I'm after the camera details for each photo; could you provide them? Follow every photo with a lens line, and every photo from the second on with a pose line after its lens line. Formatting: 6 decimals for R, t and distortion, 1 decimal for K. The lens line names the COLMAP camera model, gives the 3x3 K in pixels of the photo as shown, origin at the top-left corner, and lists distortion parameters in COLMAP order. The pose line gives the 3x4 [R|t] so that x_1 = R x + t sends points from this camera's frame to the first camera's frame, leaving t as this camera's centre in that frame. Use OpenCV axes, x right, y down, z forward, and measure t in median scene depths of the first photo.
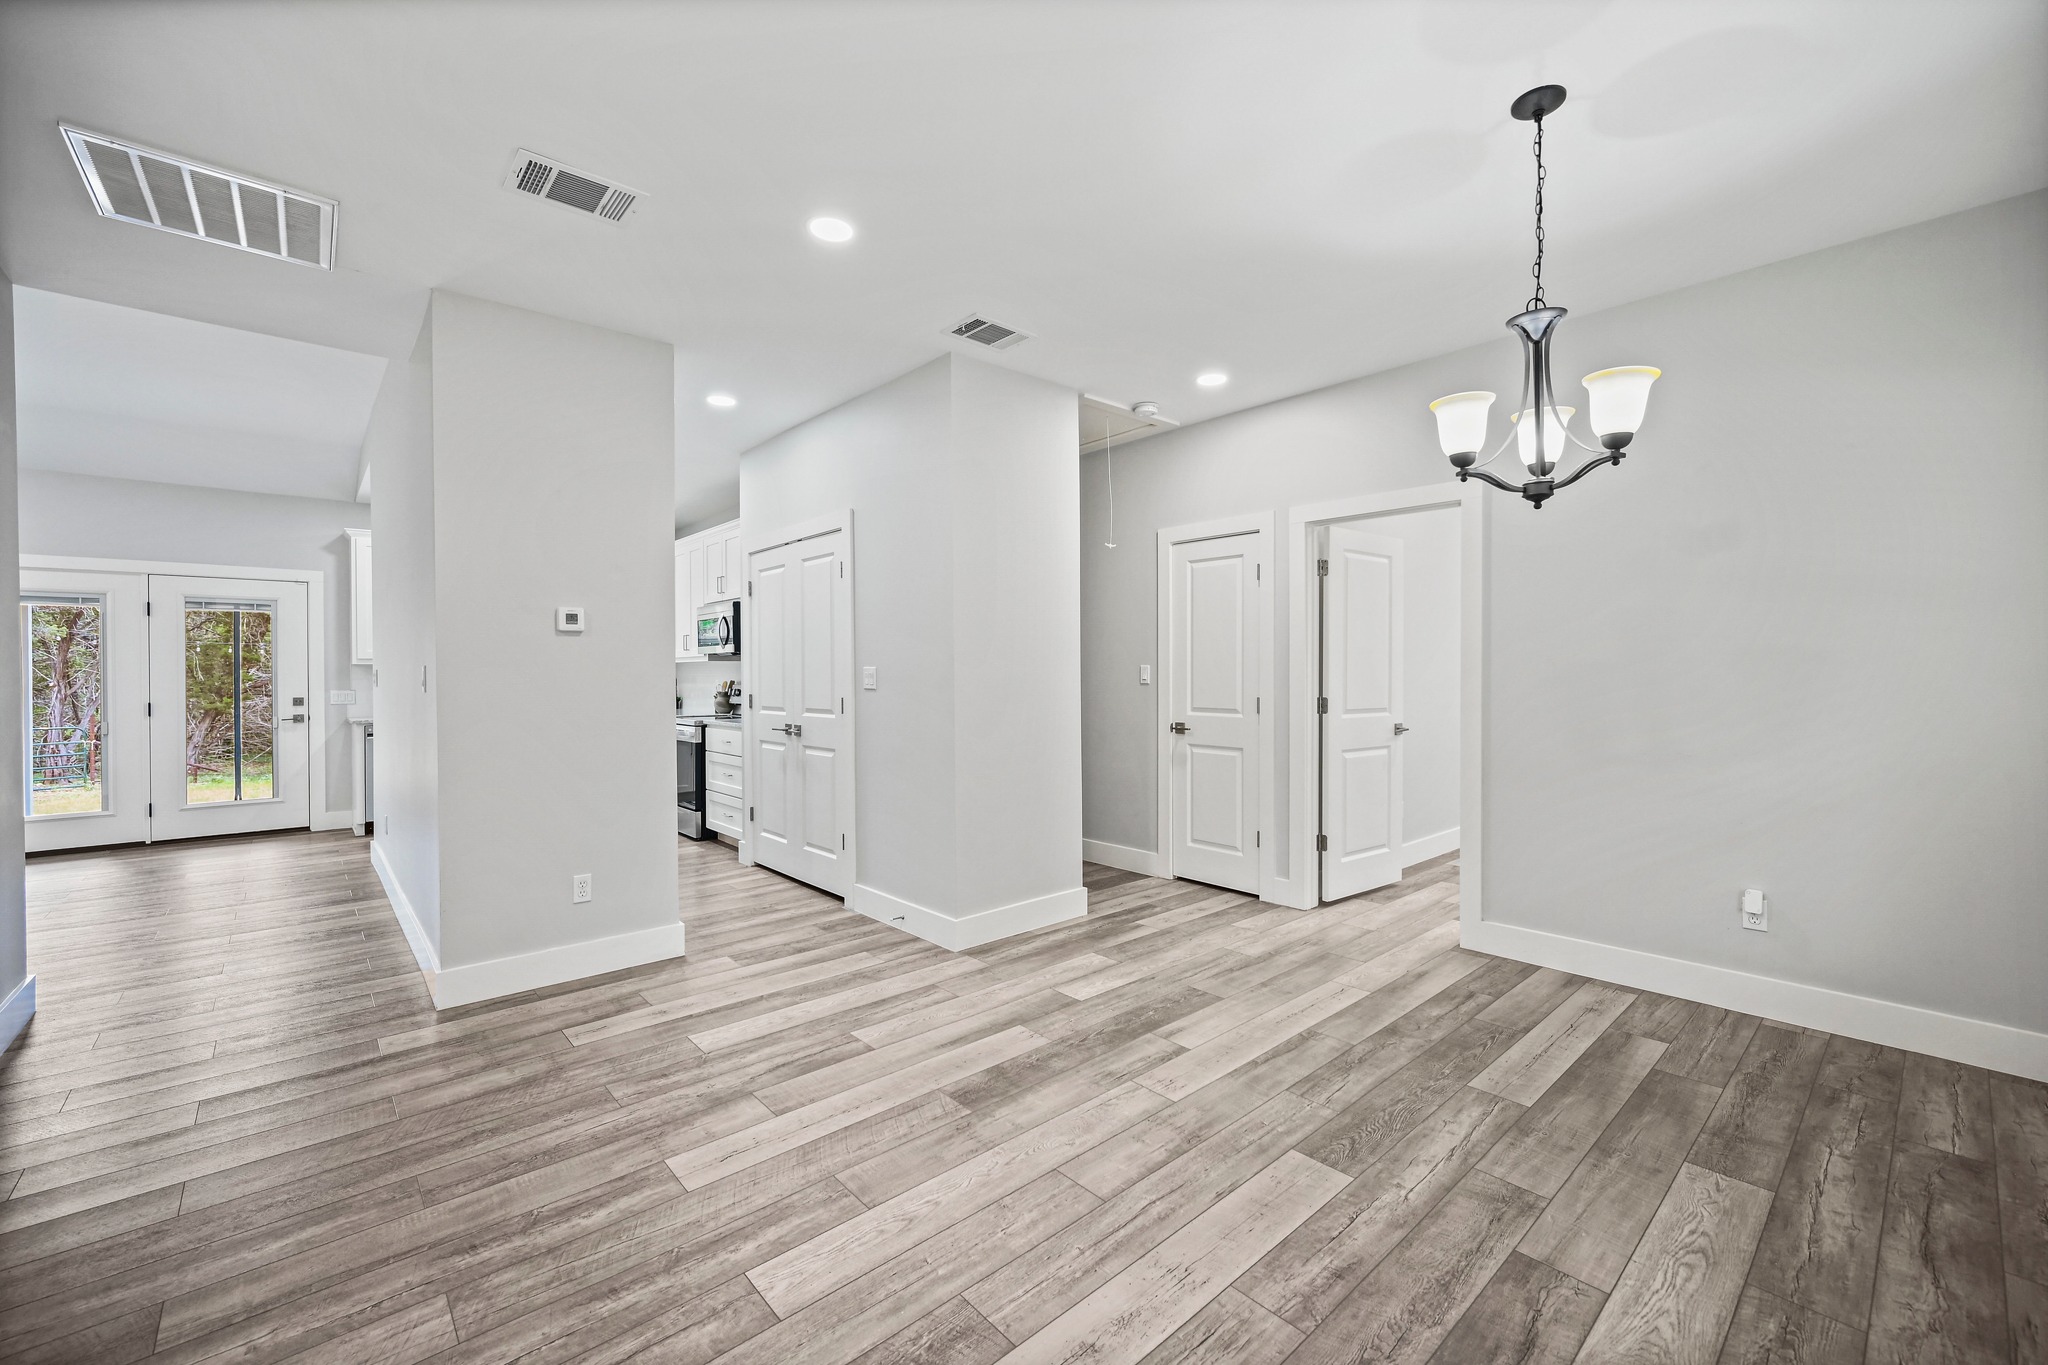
lens RADIAL K [[829.2, 0, 1020.5], [0, 829.2, 671.2], [0, 0, 1]] dist [0.000354, -0.000448]
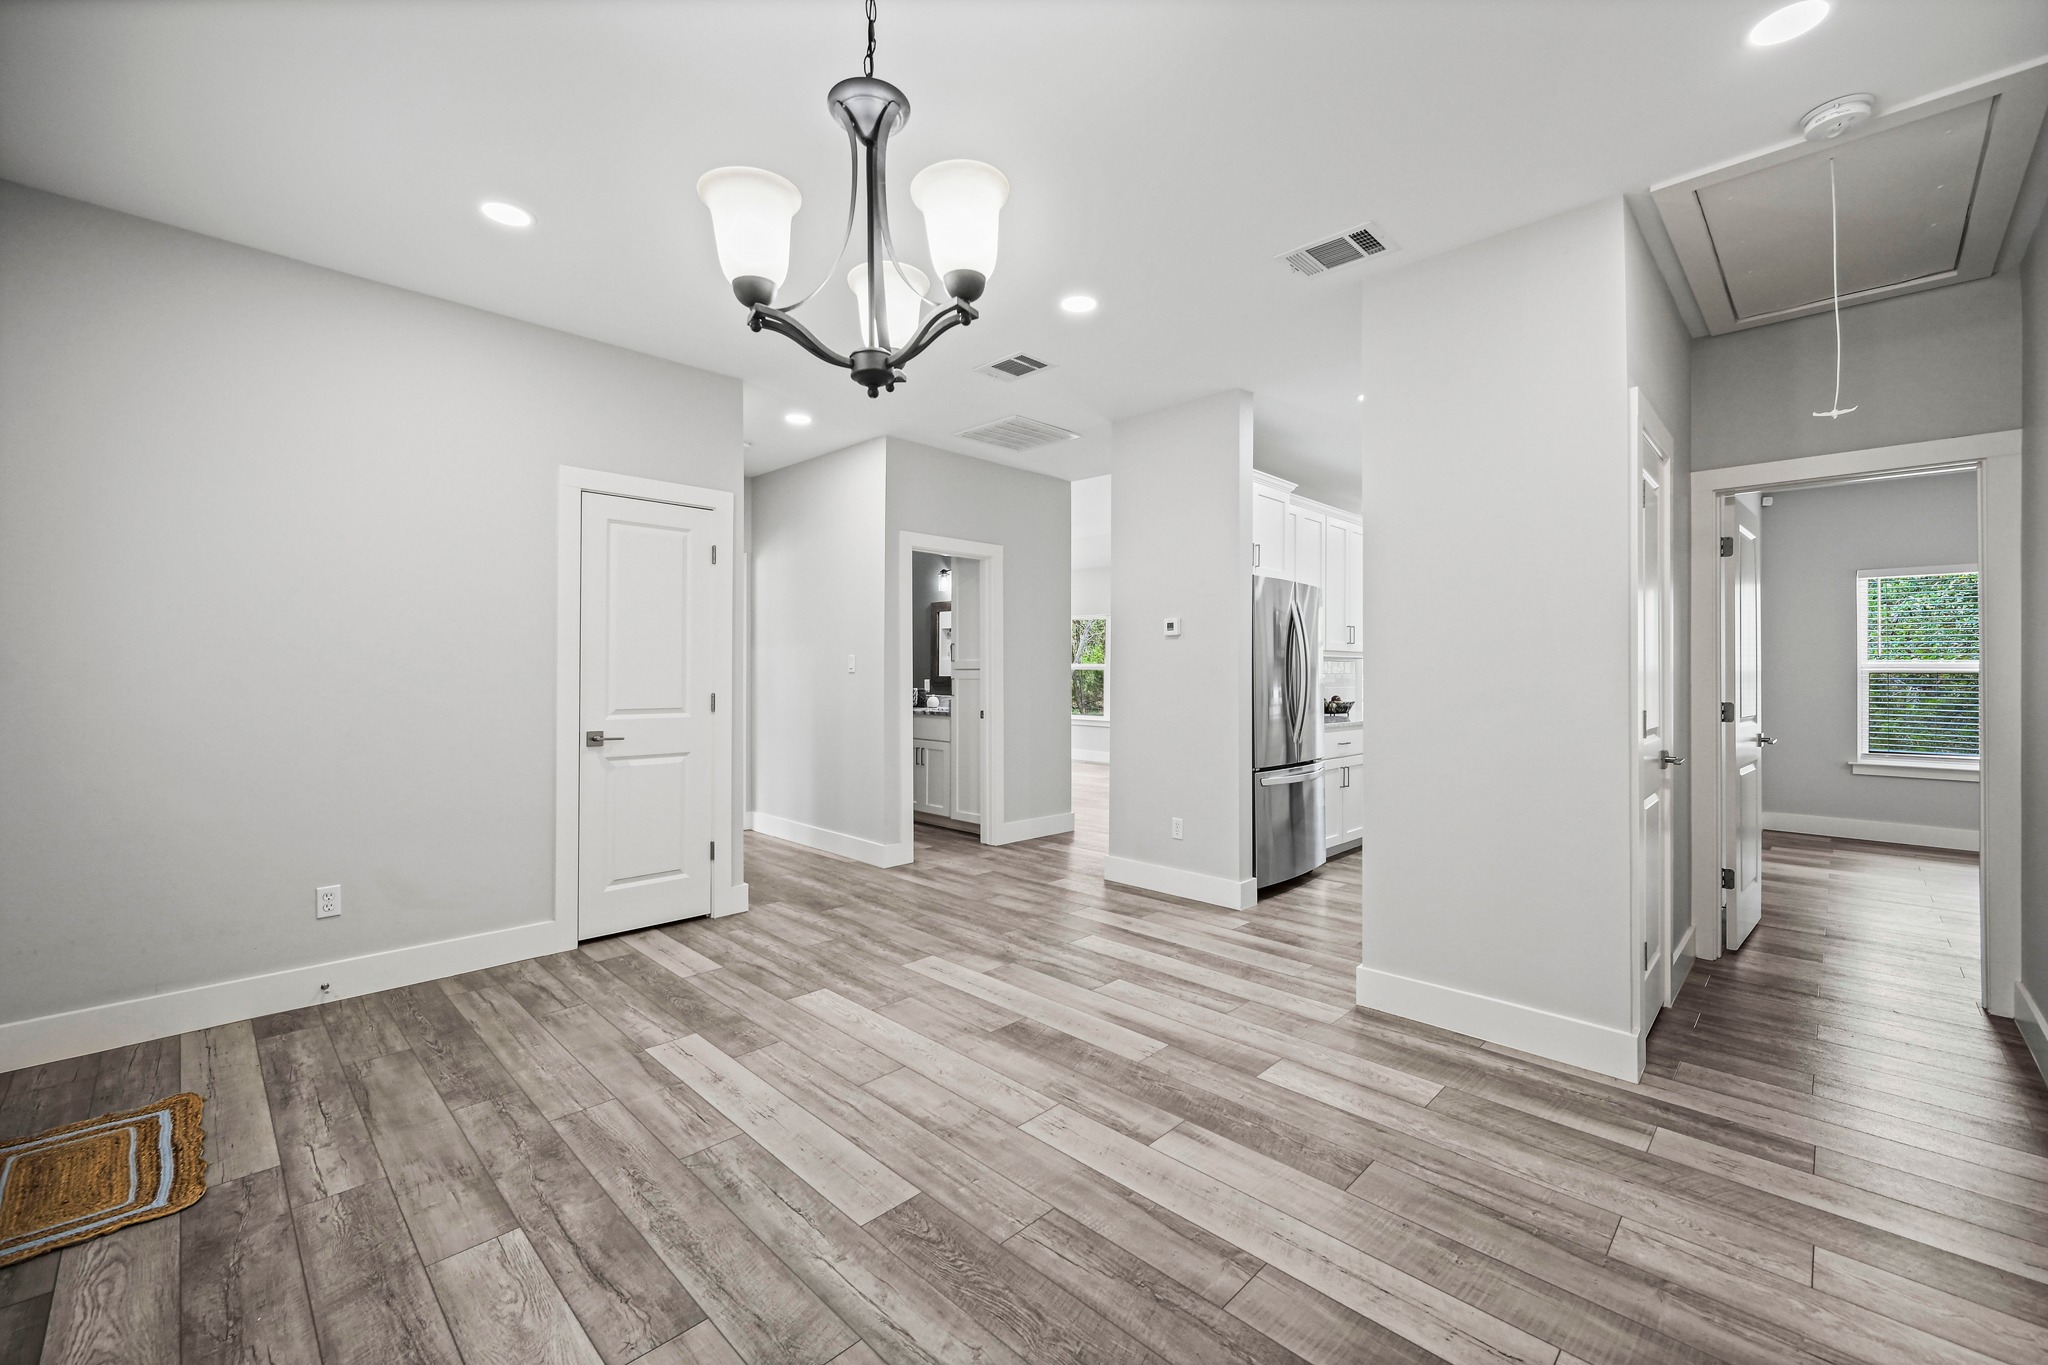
lens RADIAL K [[829.2, 0, 1028.9], [0, 829.2, 659.5], [0, 0, 1]] dist [0.000354, -0.000448]
pose [[0.075360, -0.010404, -0.997102, 1.013471], [-0.004033, 0.999934, -0.010738, 0.008336], [0.997148, 0.004830, 0.075313, 0.857228]]
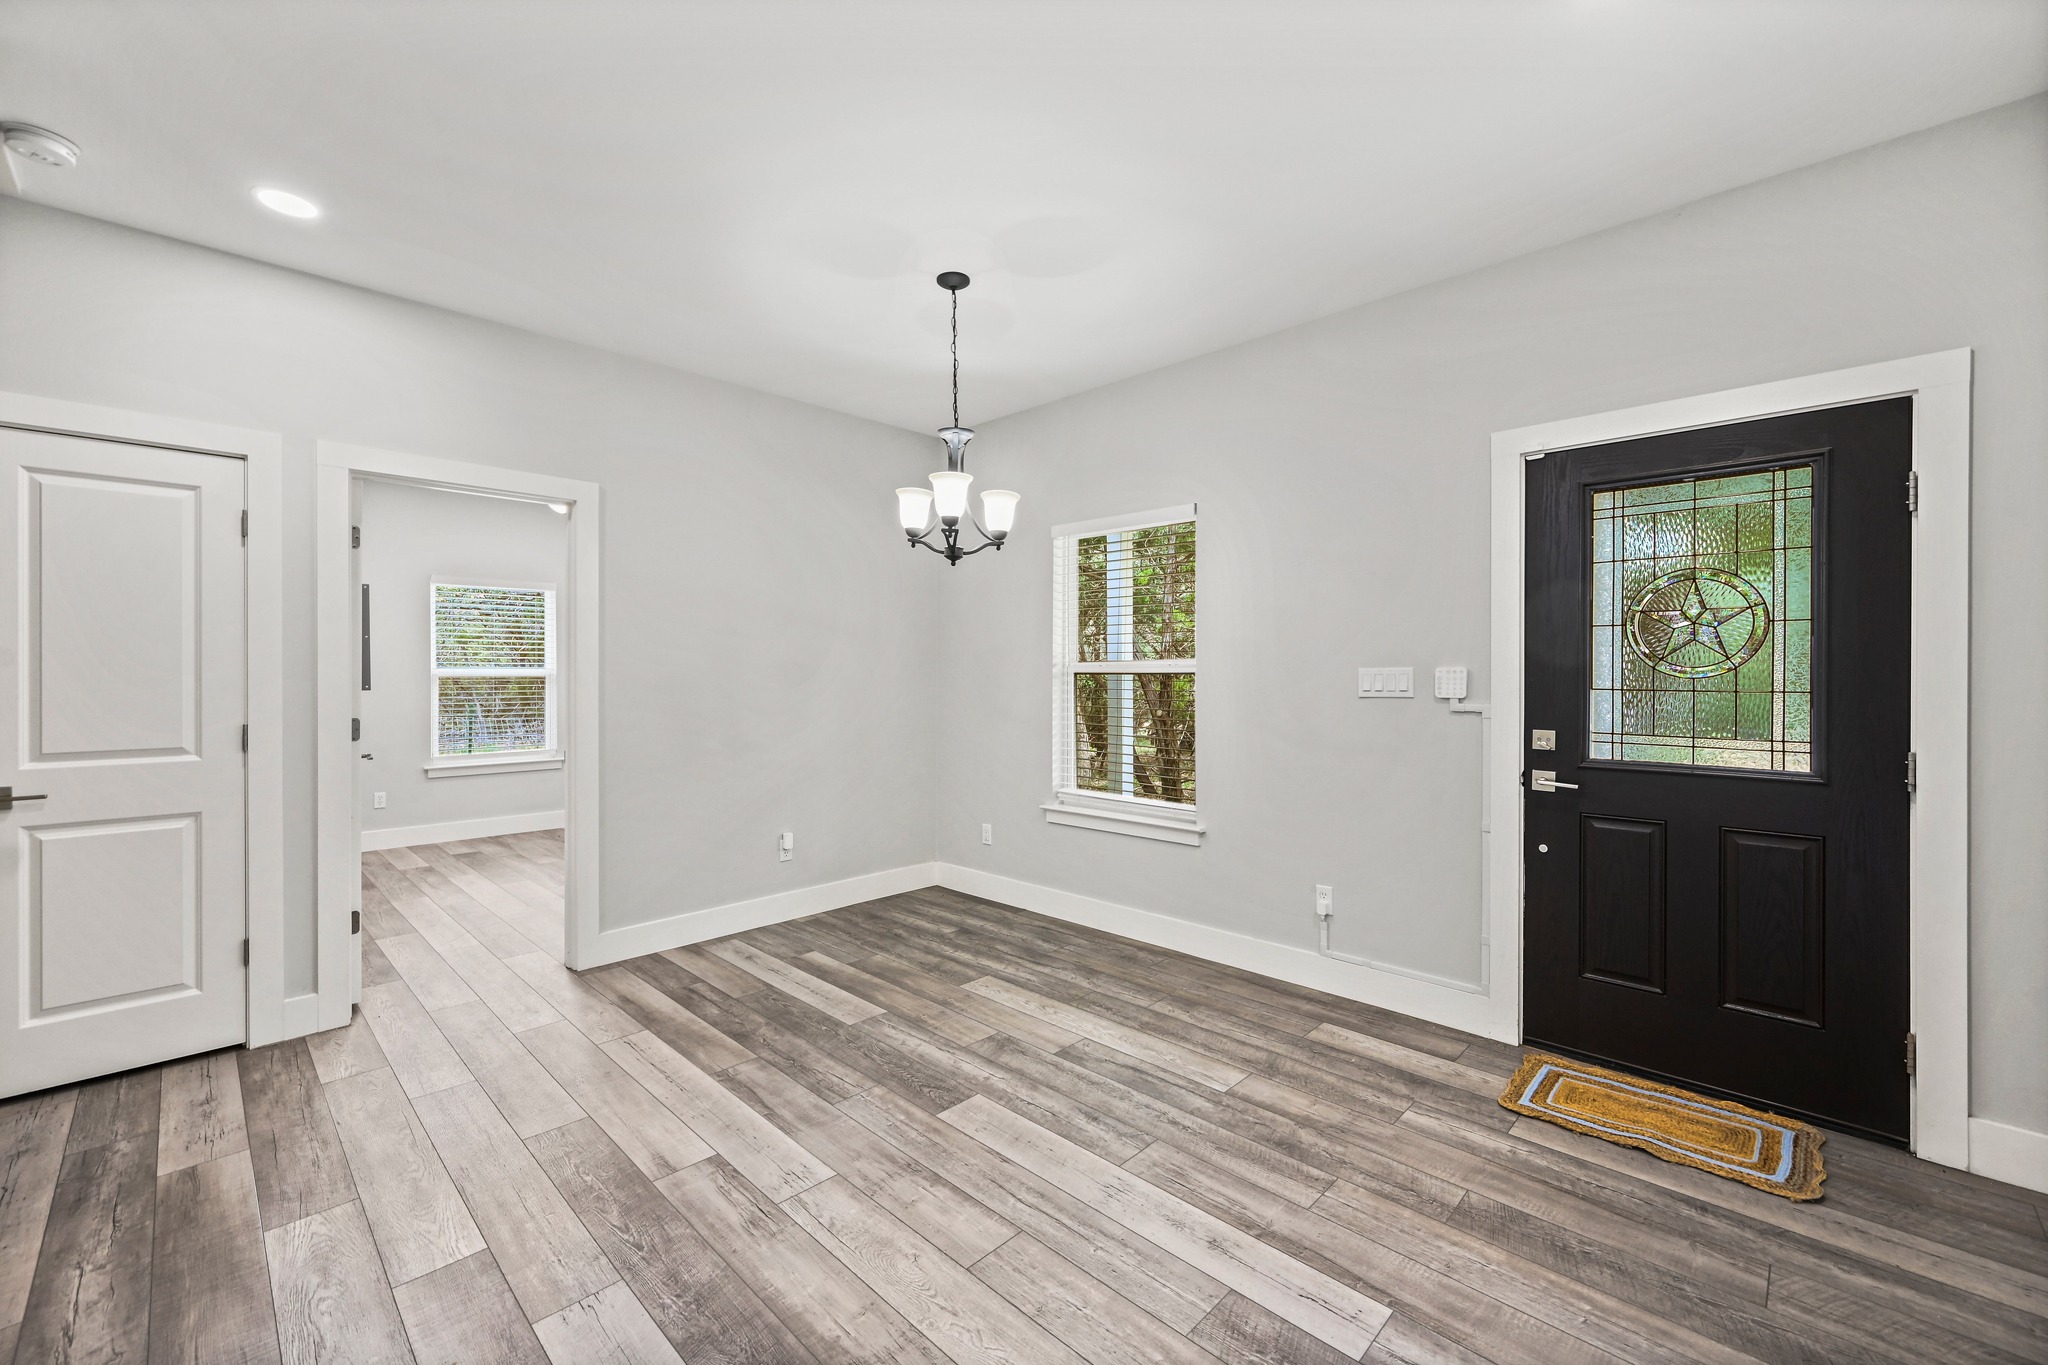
lens RADIAL K [[829.2, 0, 1017.5], [0, 829.2, 670.4], [0, 0, 1]] dist [0.000354, -0.000448]
pose [[-0.071673, 0.007337, 0.997401, -0.641072], [0.002366, 0.999971, -0.007186, -0.004872], [-0.997425, 0.001845, -0.071688, 0.794692]]
